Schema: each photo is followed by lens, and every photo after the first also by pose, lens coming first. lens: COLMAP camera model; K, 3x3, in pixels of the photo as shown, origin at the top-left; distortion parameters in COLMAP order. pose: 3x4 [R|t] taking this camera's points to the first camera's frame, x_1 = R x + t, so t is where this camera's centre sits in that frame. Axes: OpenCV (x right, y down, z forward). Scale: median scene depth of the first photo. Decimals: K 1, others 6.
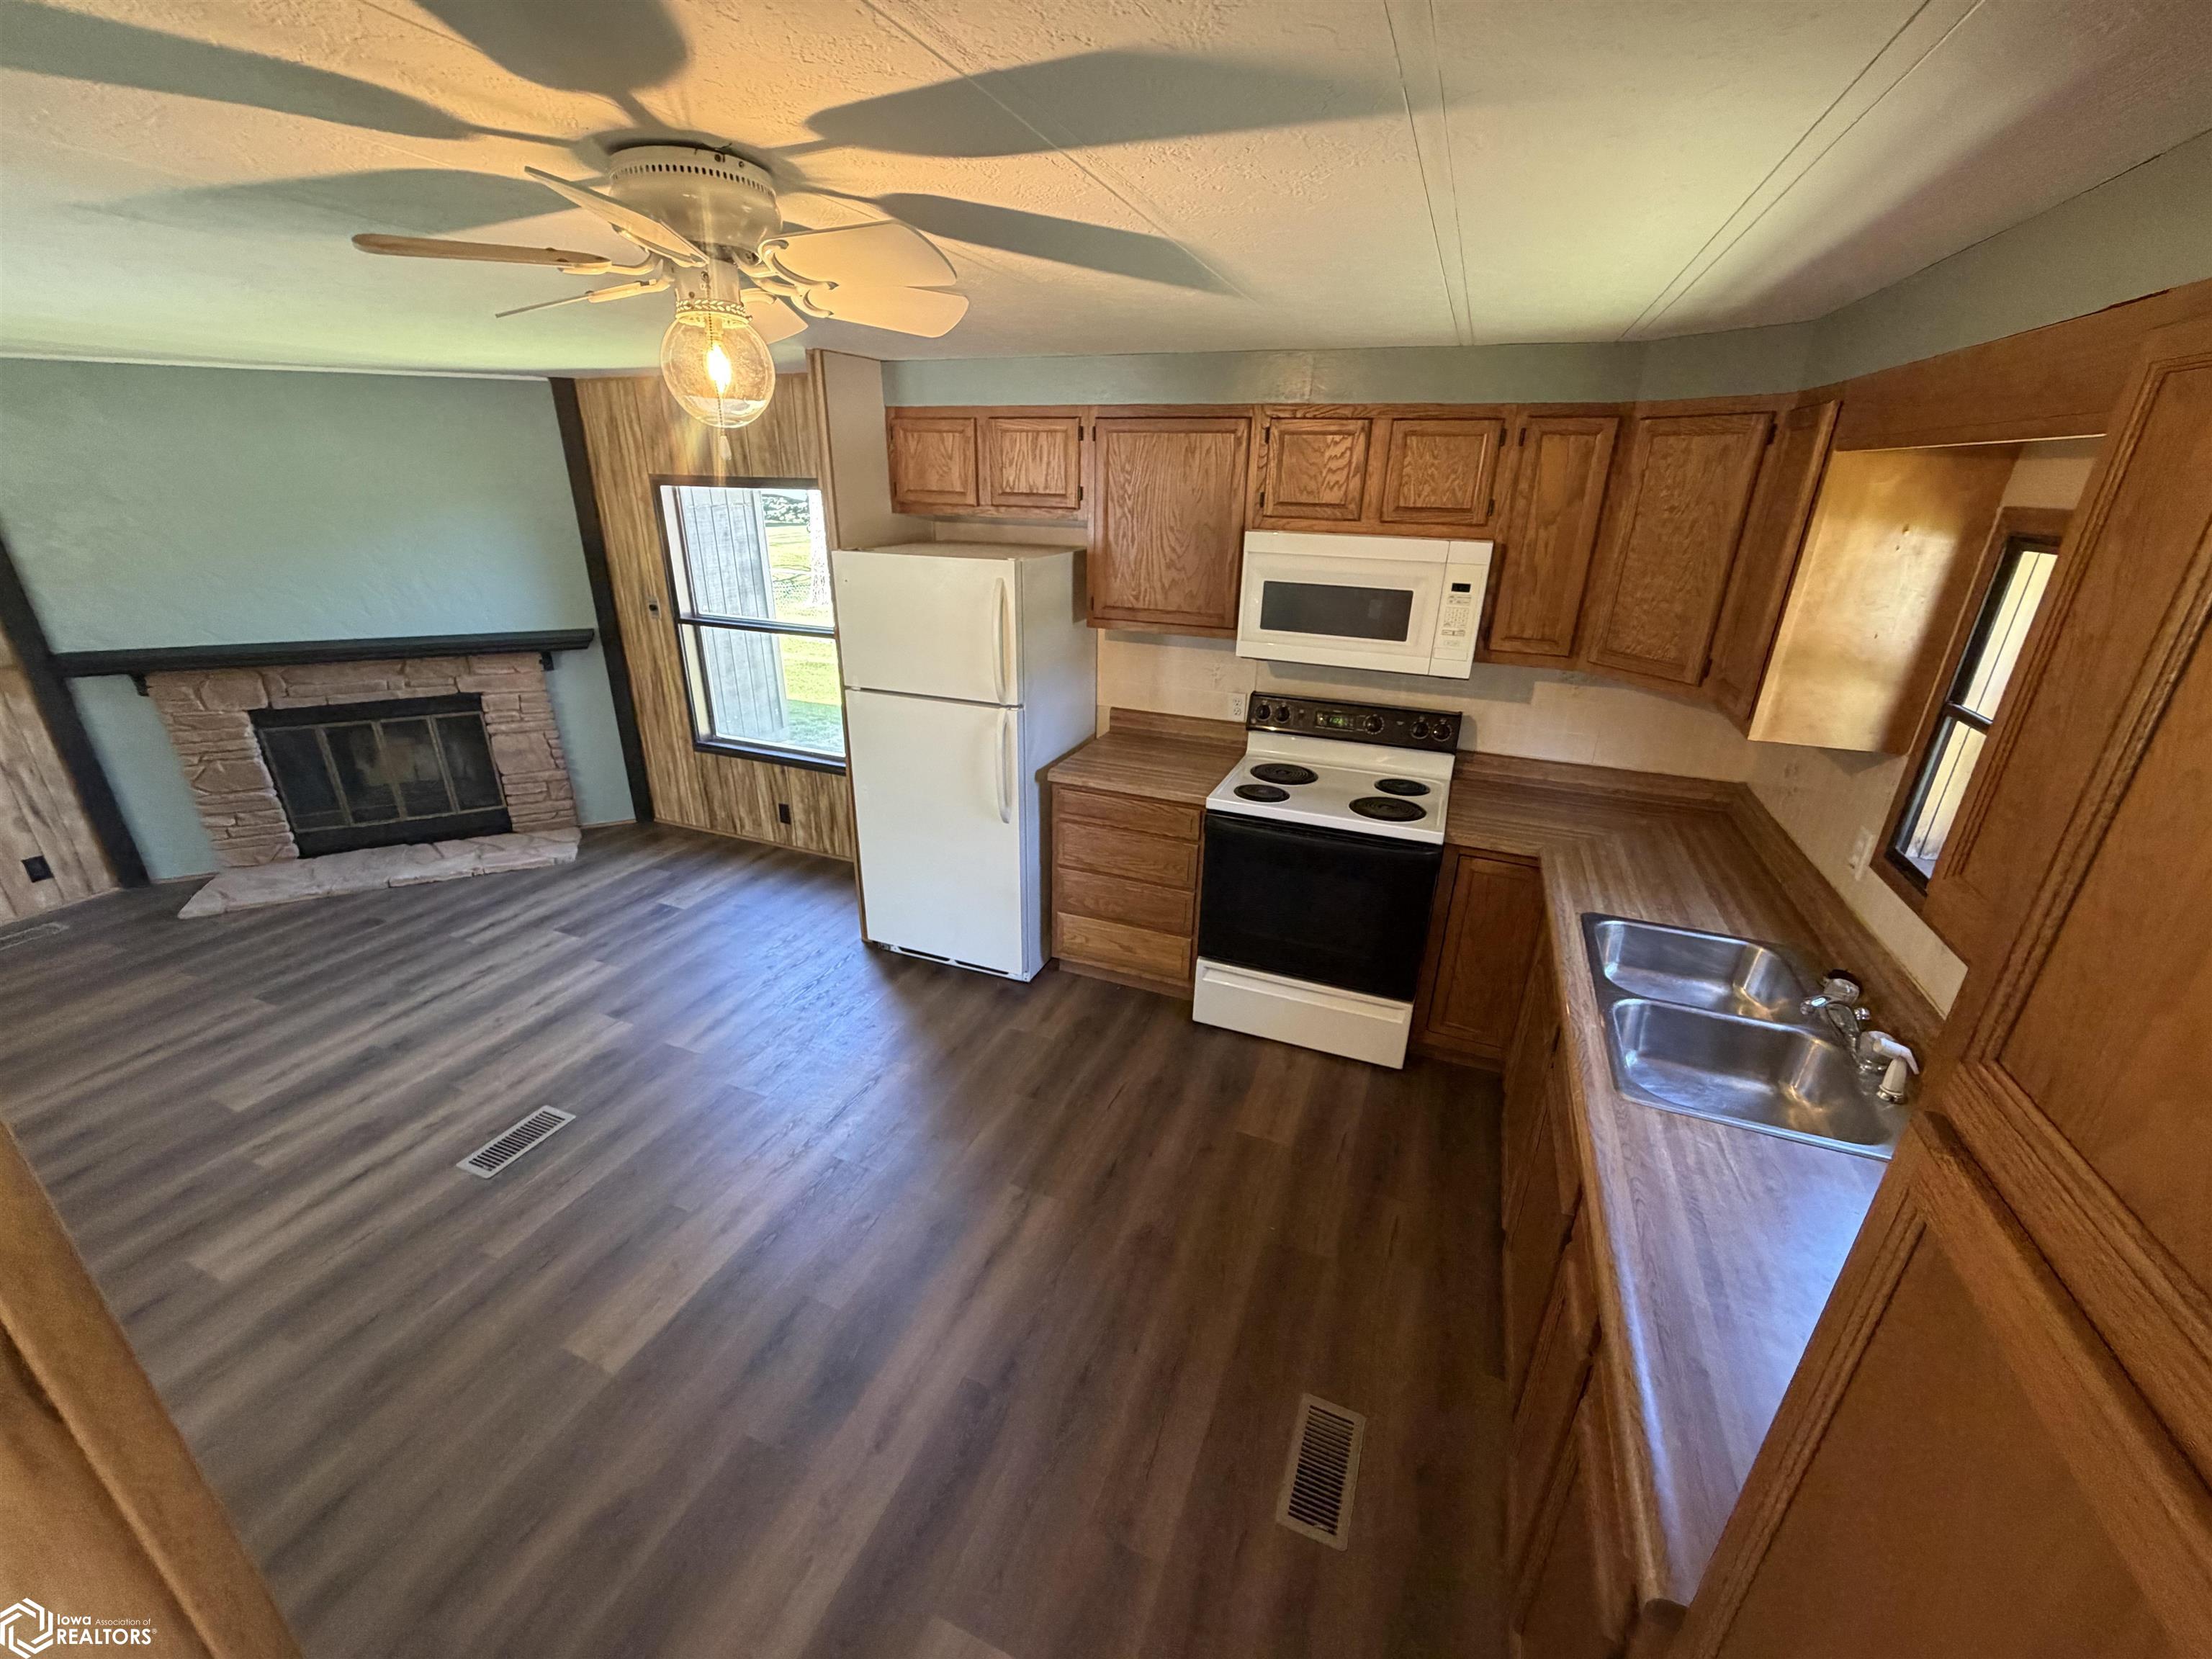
lens RADIAL K [[885.9, 0, 1103.9], [0, 885.9, 826.7], [0, 0, 1]] dist [-0.000193, 0.000333]
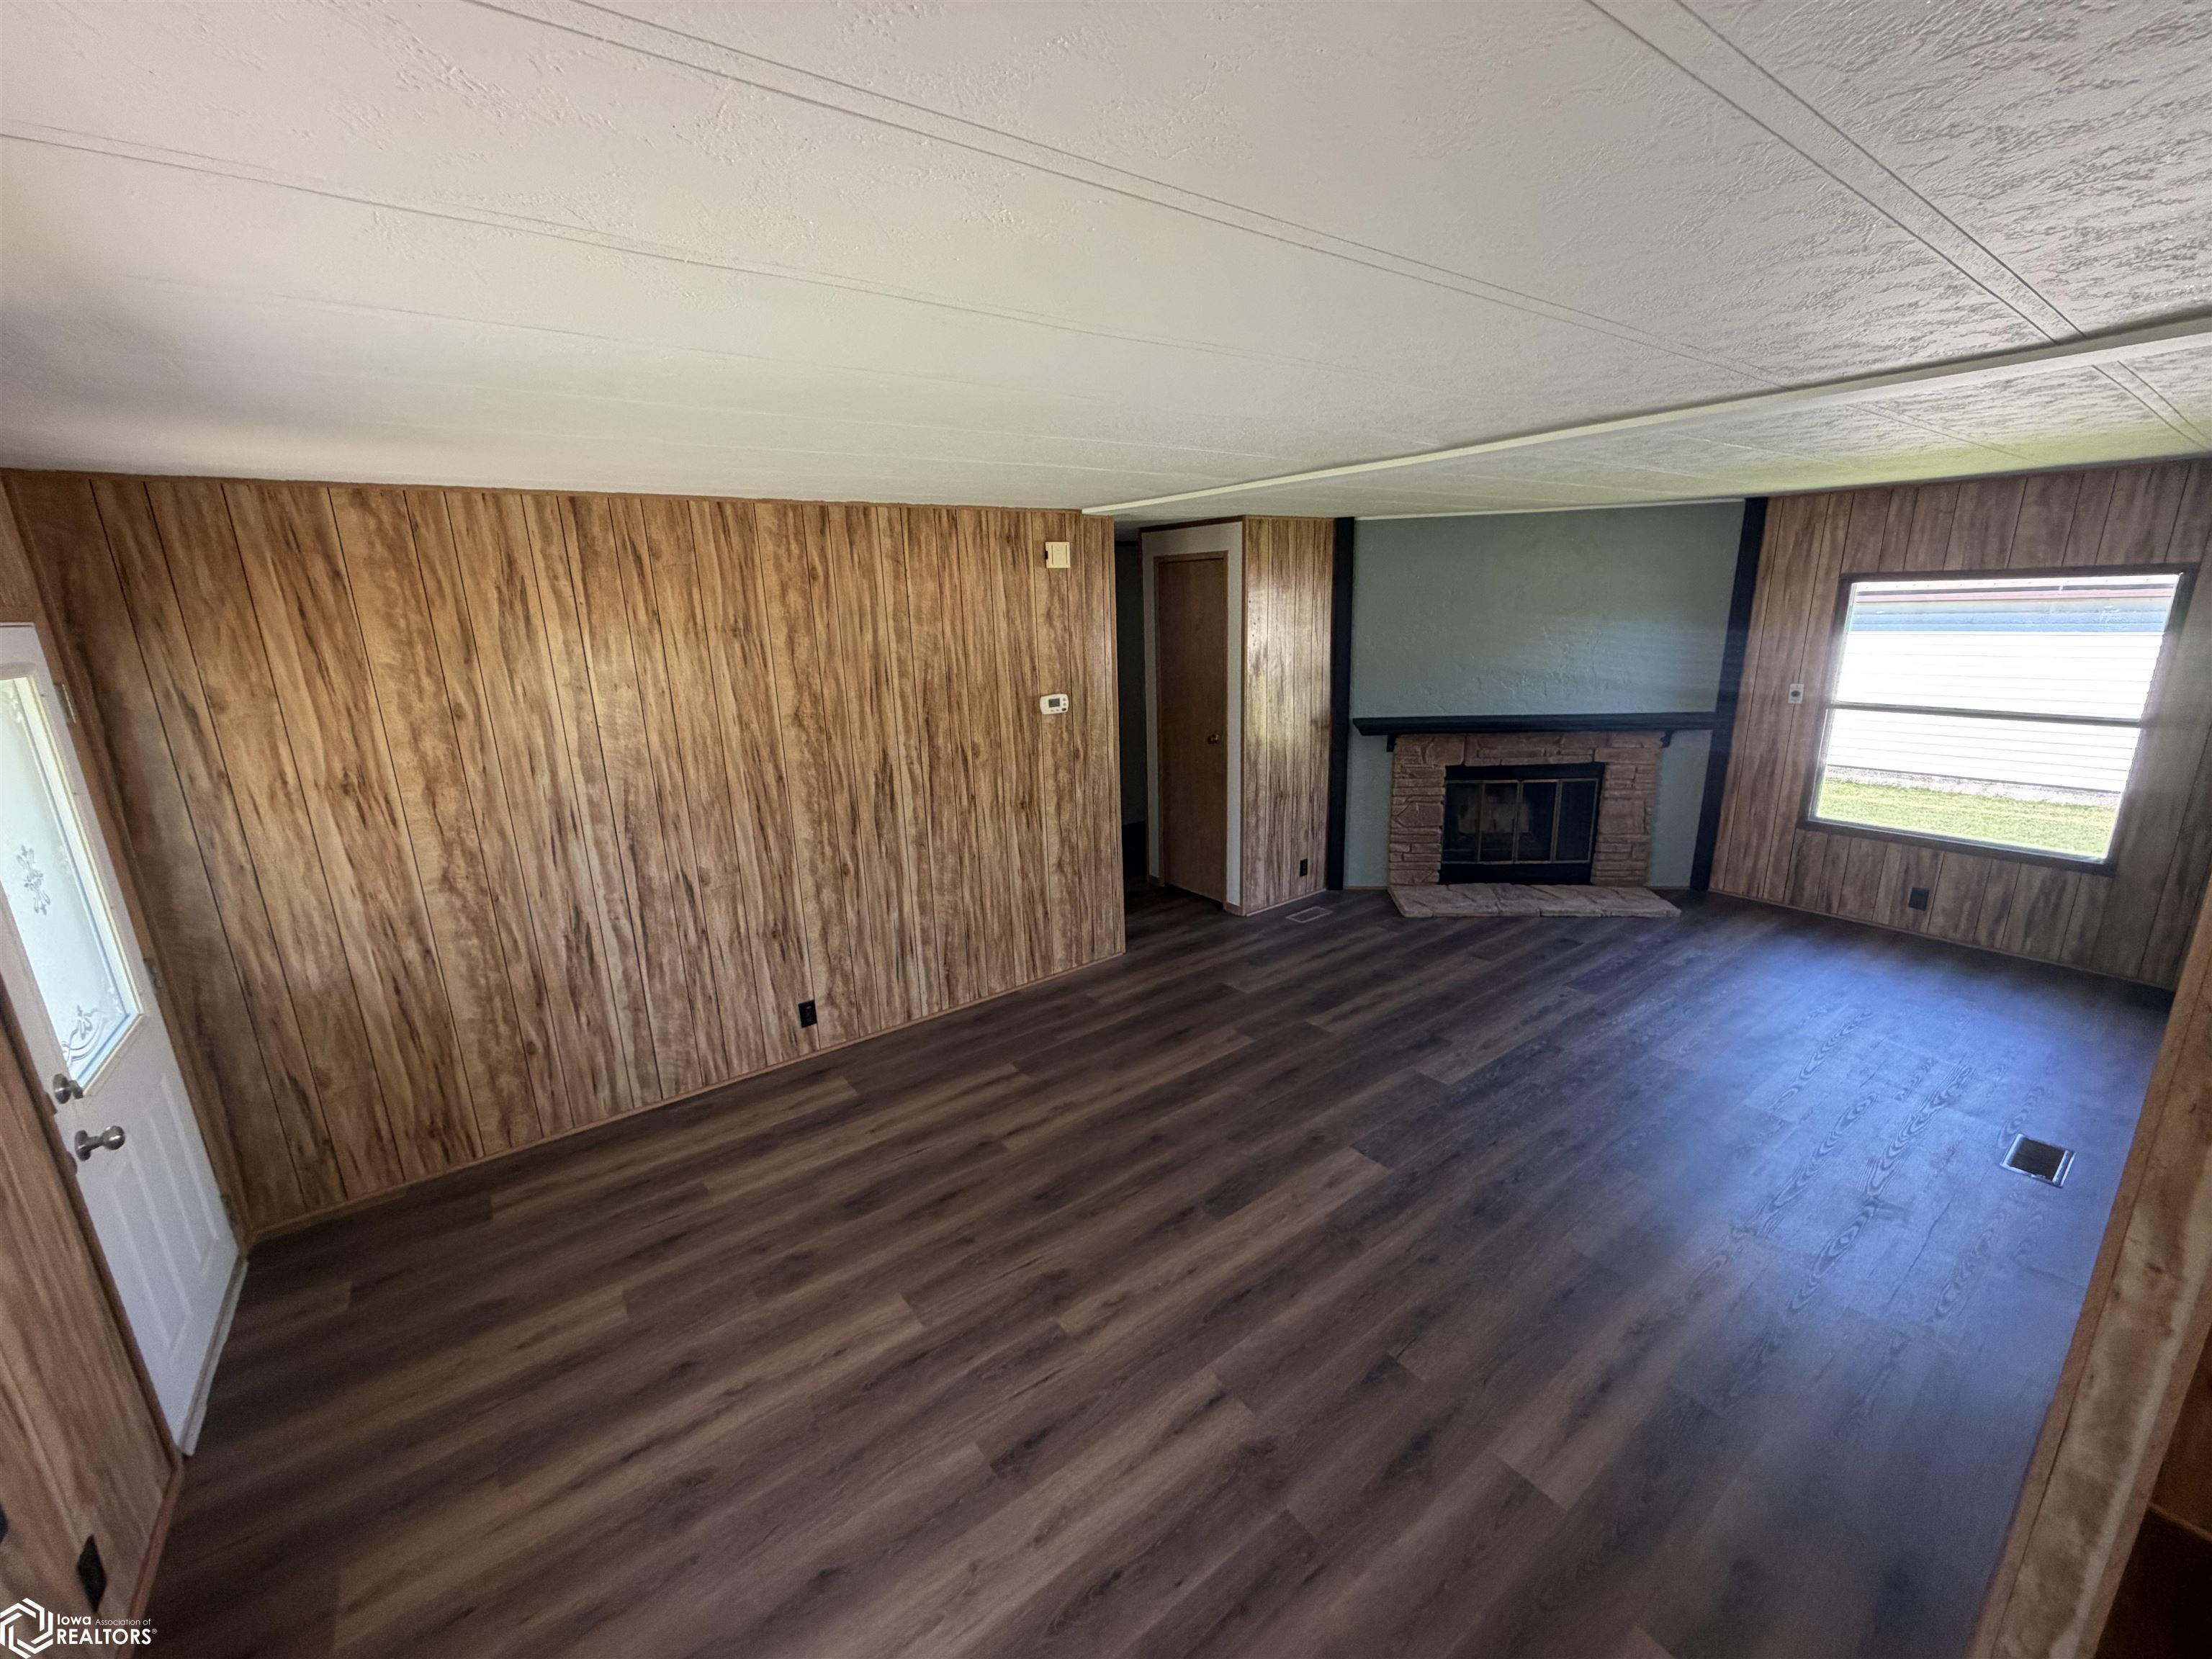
lens RADIAL K [[885.9, 0, 1099.9], [0, 885.9, 835.8], [0, 0, 1]] dist [-0.000193, 0.000333]
pose [[0.852806, 0.092266, -0.514013, -0.660738], [-0.146388, 0.987043, -0.065700, 0.119673], [0.501291, 0.131275, 0.855263, -0.328206]]
